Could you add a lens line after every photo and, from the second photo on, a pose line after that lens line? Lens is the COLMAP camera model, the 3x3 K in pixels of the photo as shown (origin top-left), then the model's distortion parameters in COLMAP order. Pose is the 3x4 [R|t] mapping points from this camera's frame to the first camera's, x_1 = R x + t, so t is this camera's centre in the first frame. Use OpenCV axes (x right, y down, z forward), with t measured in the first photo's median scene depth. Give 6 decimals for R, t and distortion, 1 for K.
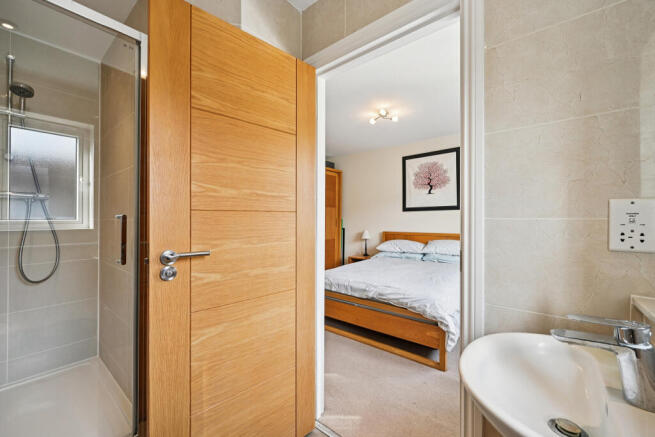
lens RADIAL K [[258.5, 0, 323.8], [0, 258.5, 223.5], [0, 0, 1]] dist [-0.000800, -0.000416]
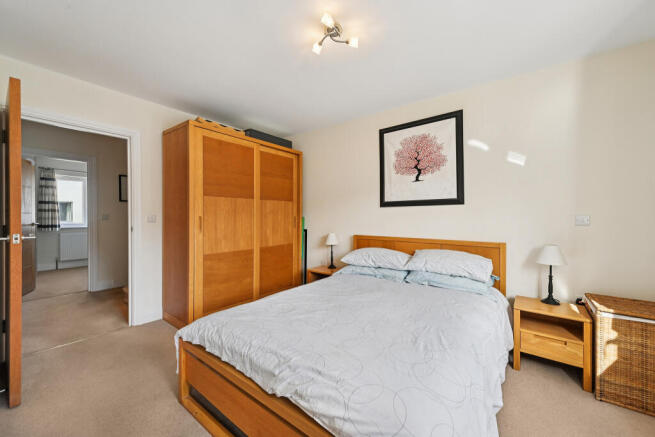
lens RADIAL K [[258.5, 0, 327.6], [0, 258.5, 217.3], [0, 0, 1]] dist [-0.000800, -0.000416]
pose [[0.999200, 0.003156, 0.039857, 0.143517], [-0.002675, 0.999923, -0.012123, -0.009622], [-0.039893, 0.012006, 0.999132, 0.321656]]
